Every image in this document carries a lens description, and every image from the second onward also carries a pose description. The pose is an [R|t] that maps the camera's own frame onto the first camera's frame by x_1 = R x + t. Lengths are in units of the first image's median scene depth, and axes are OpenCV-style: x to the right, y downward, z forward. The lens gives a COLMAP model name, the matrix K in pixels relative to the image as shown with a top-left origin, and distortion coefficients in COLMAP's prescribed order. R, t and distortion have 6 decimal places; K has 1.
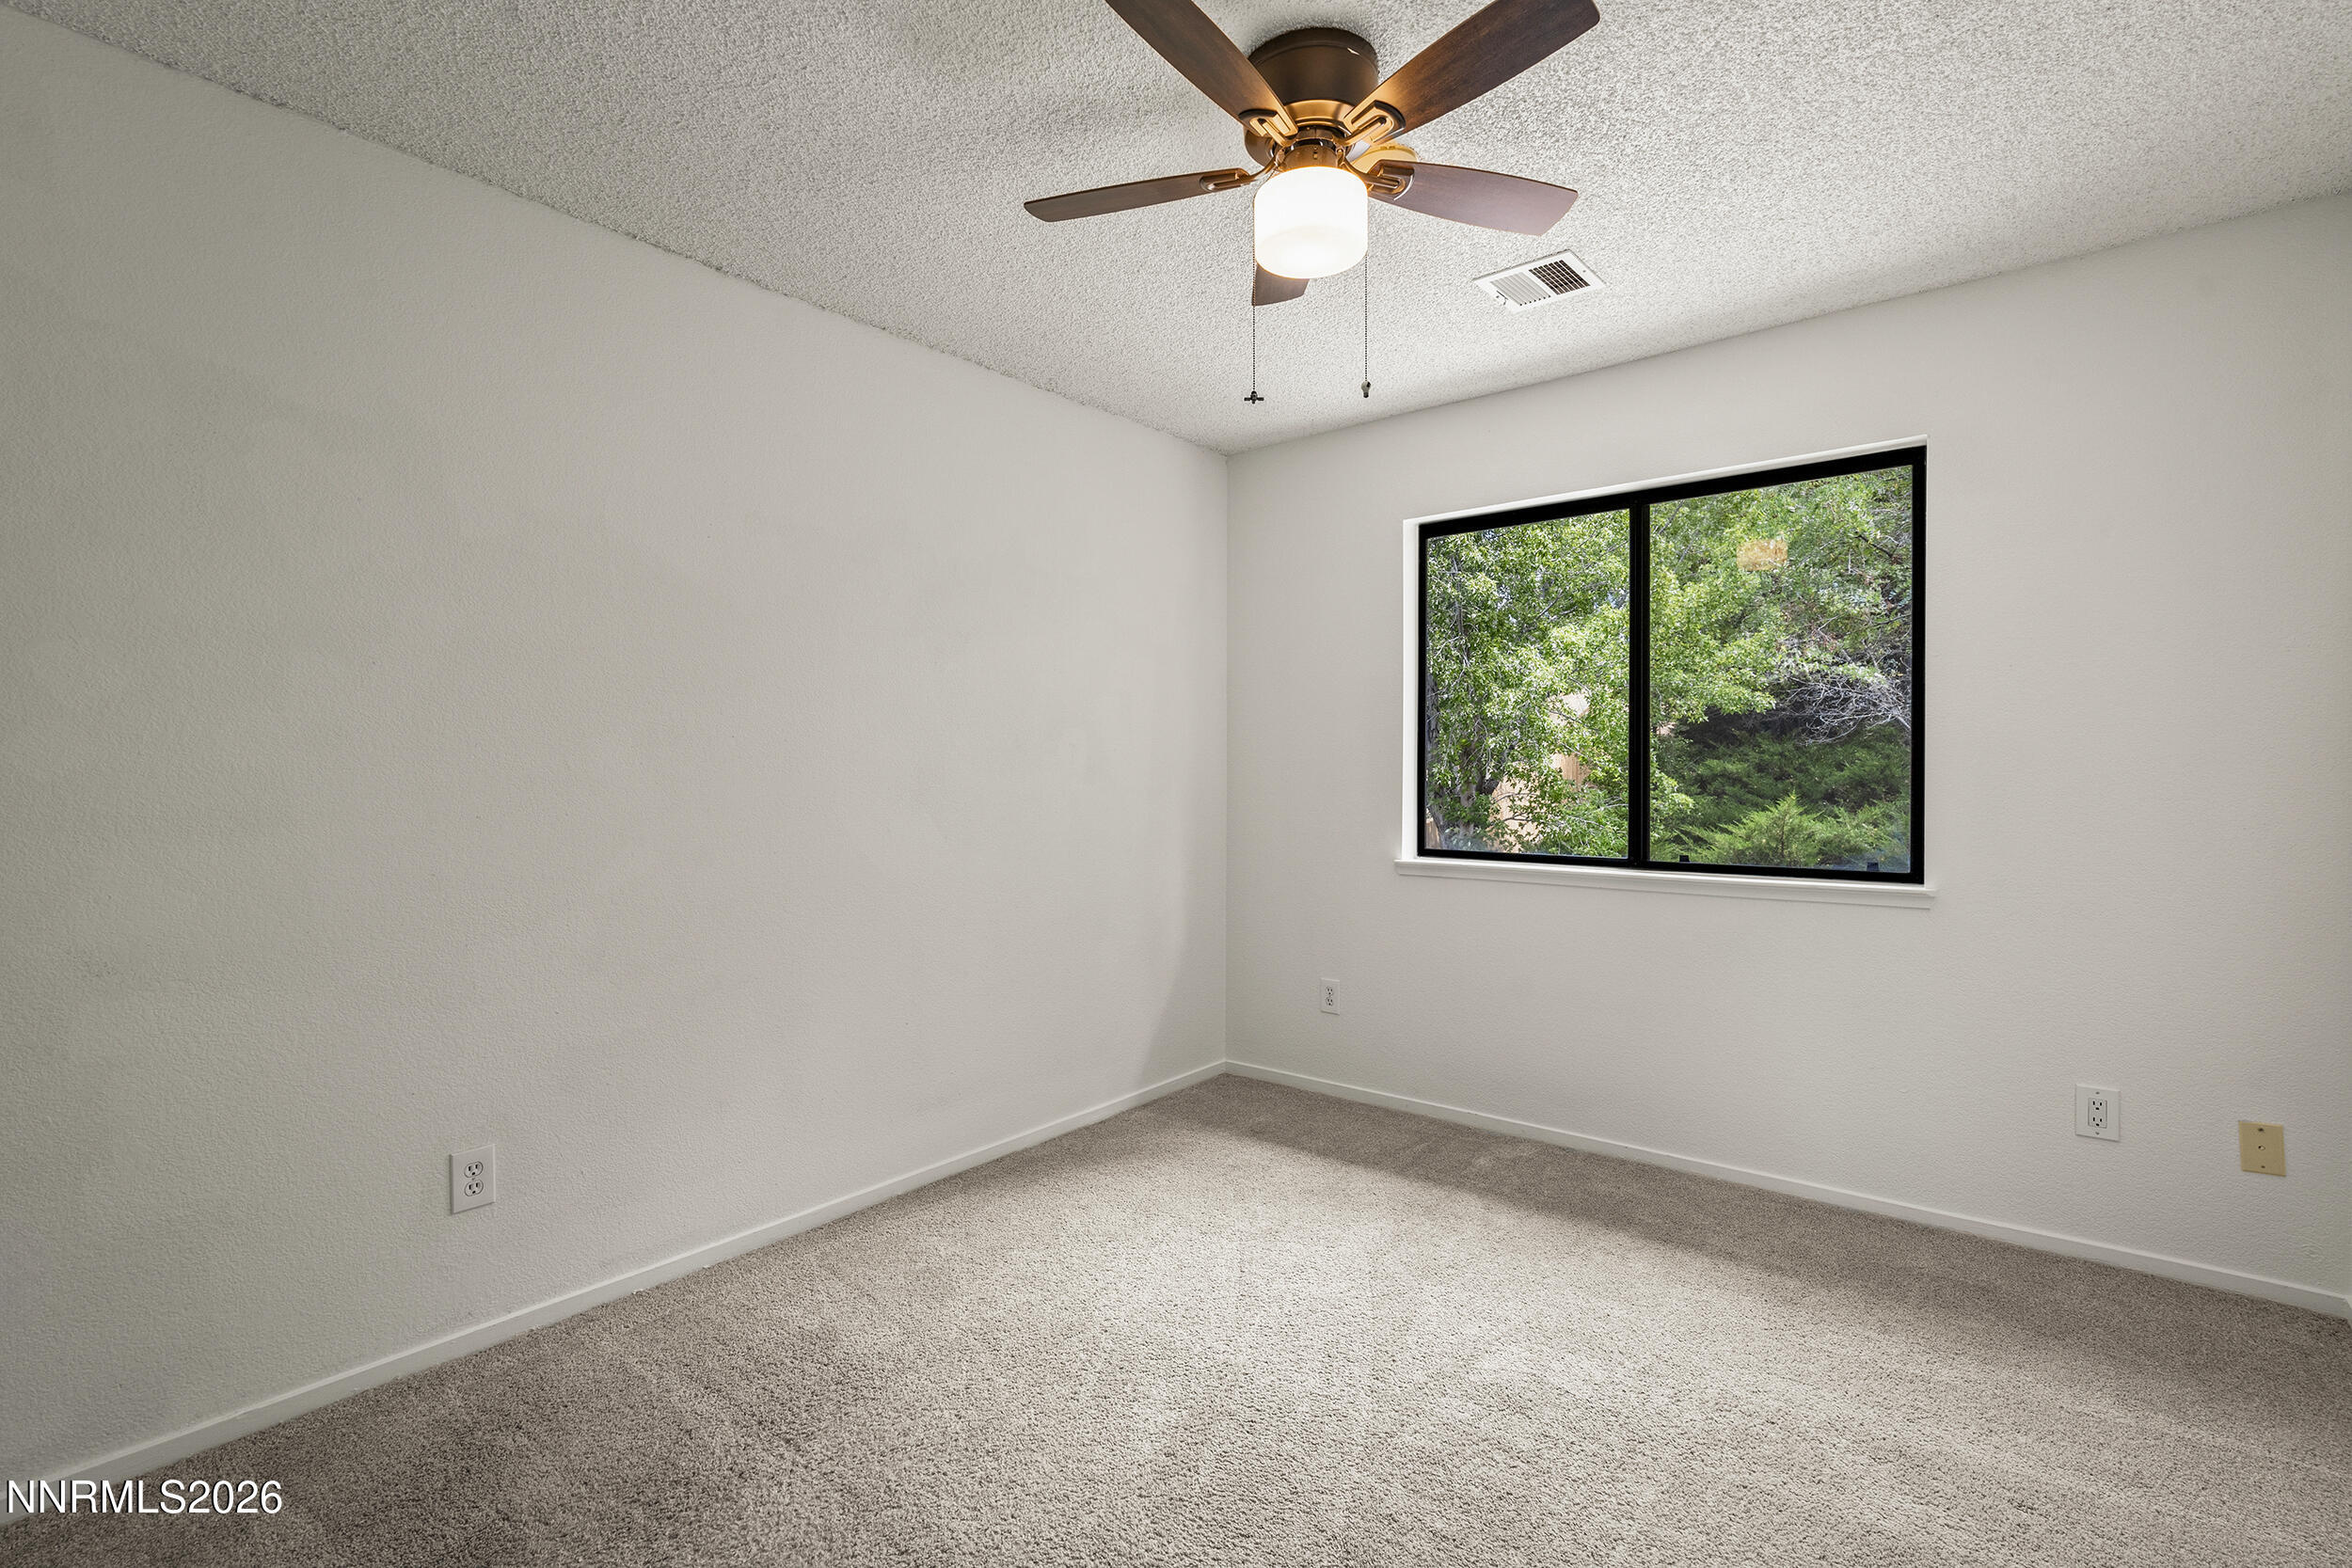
lens RADIAL K [[1084.4, 0, 1176.0], [0, 1084.4, 784.0], [0, 0, 1]] dist [-0.005187, -0.000200]
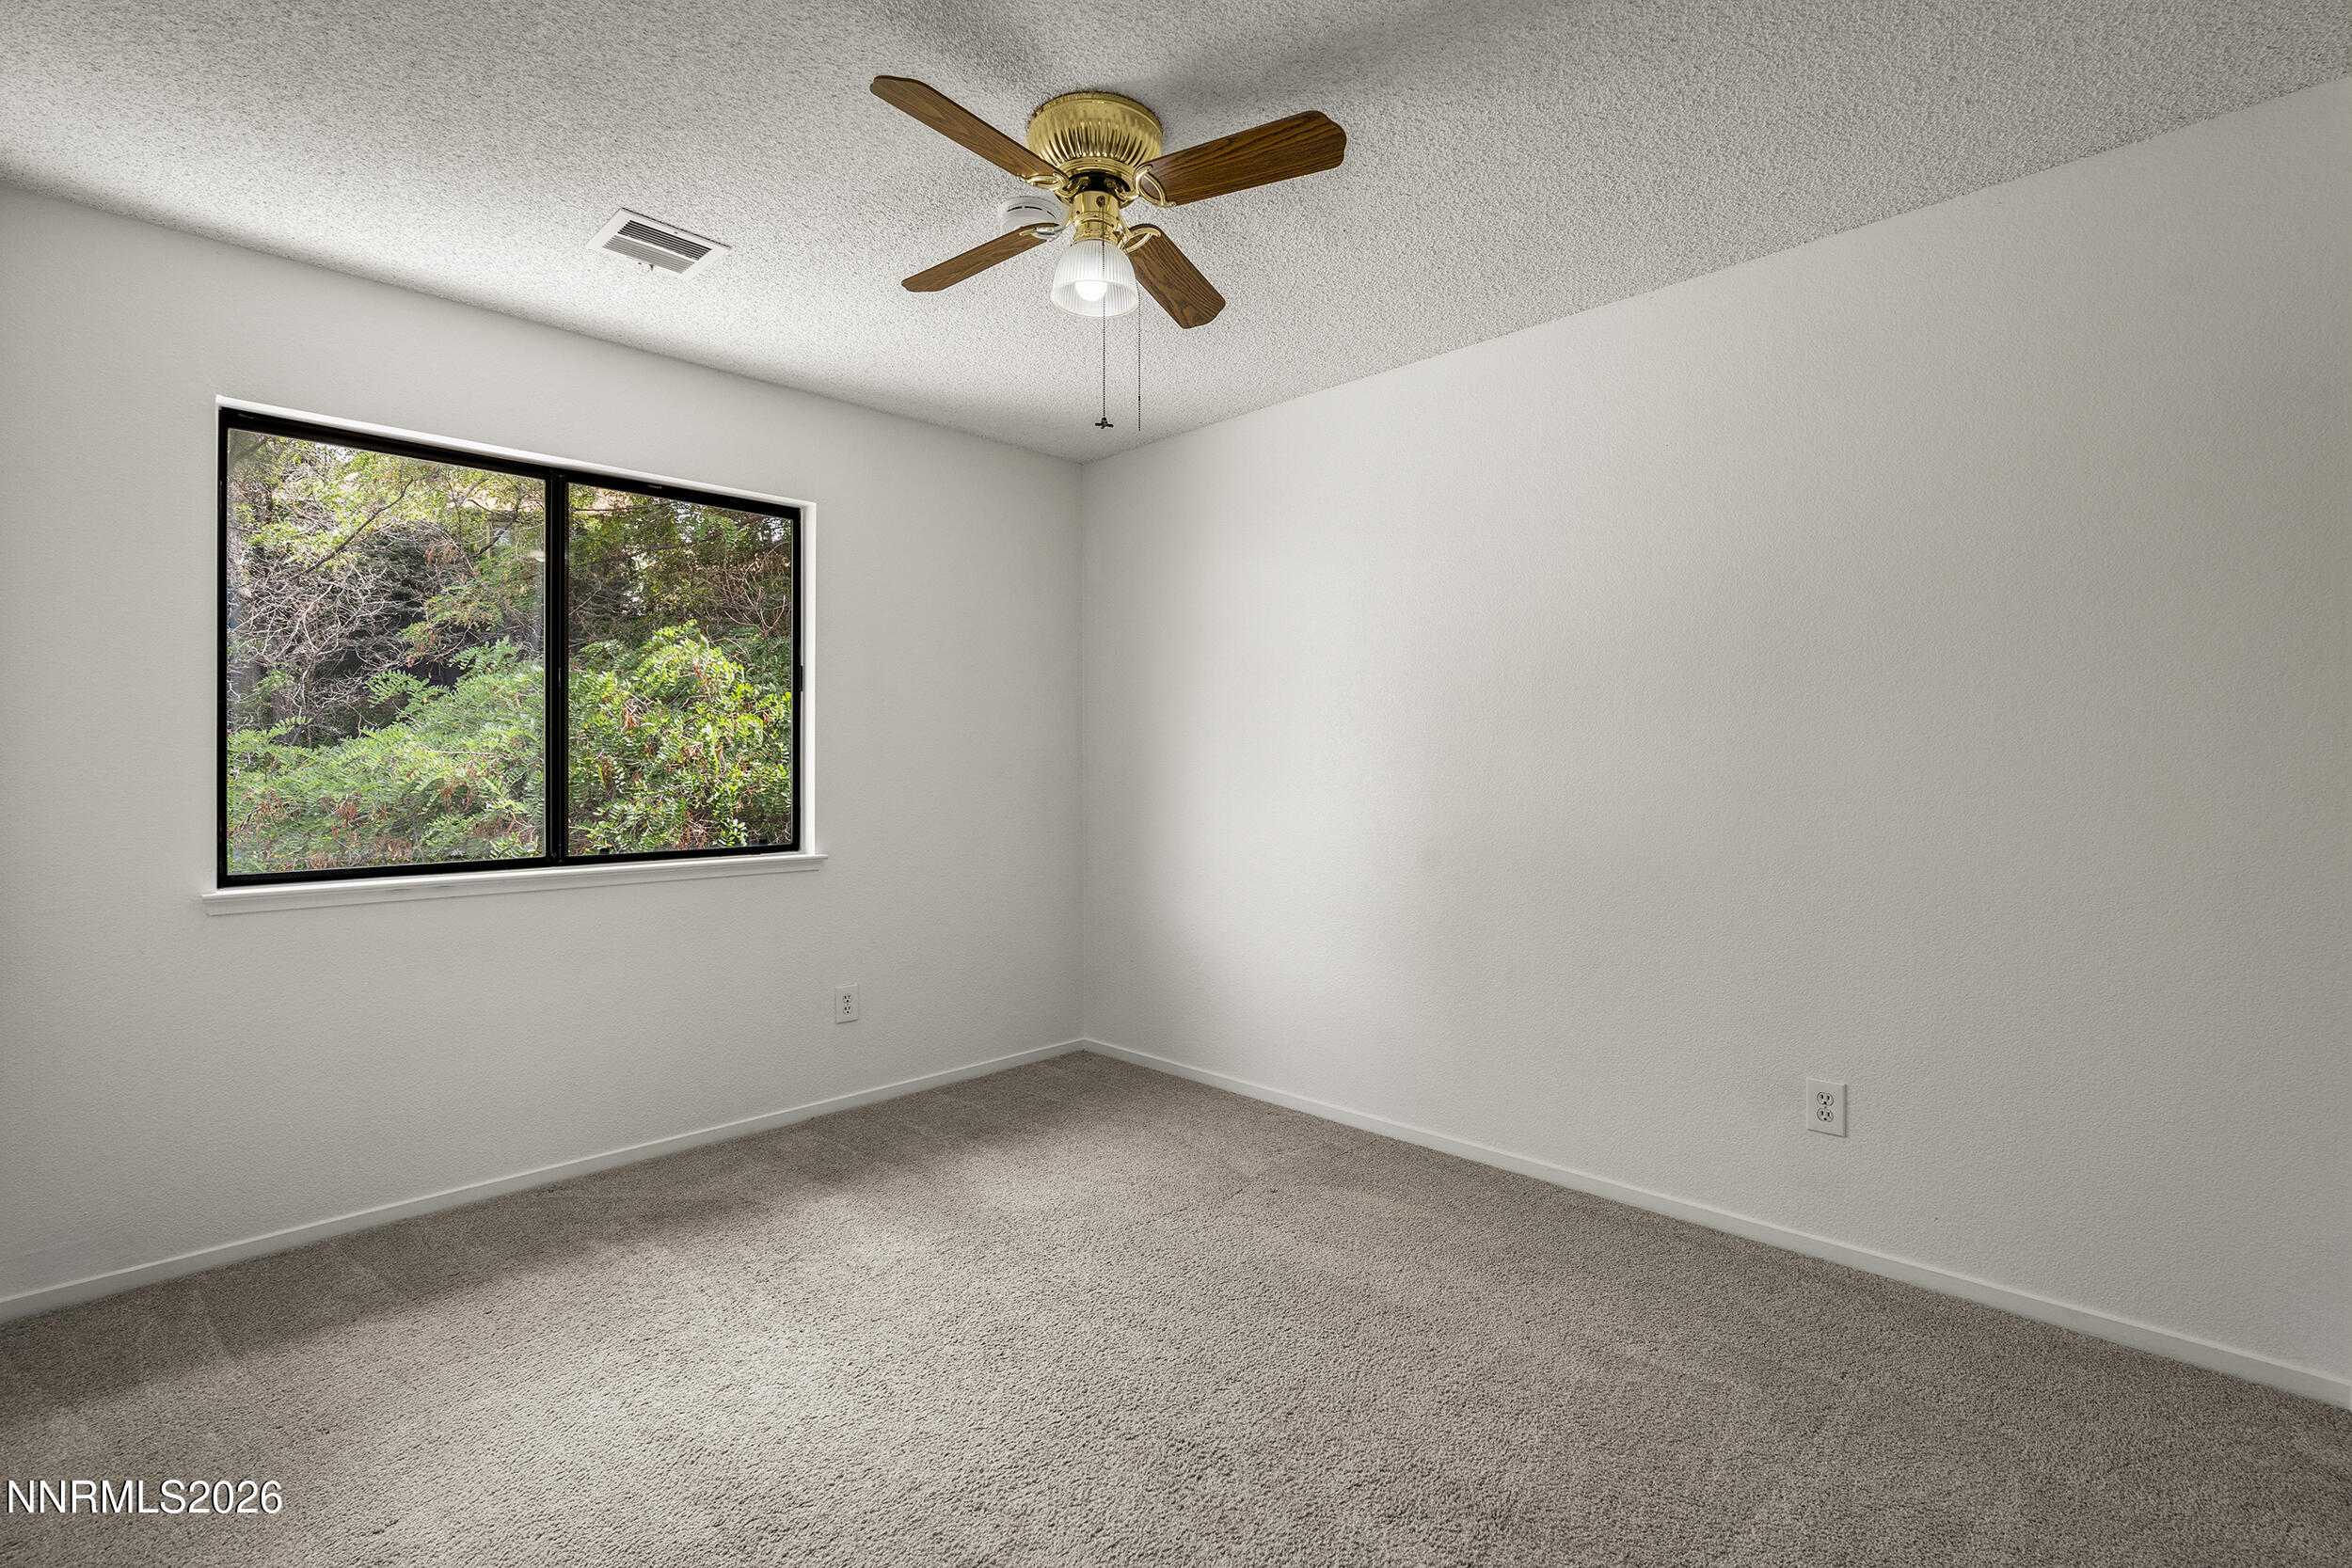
lens RADIAL K [[1103.4, 0, 1176.5], [0, 1103.4, 757.5], [0, 0, 1]] dist [-0.005089, -0.000126]
pose [[0.085216, 0.002437, 0.996360, -0.477257], [0.012140, 0.999920, -0.003484, -0.006150], [-0.996289, 0.012393, 0.085179, 0.385059]]
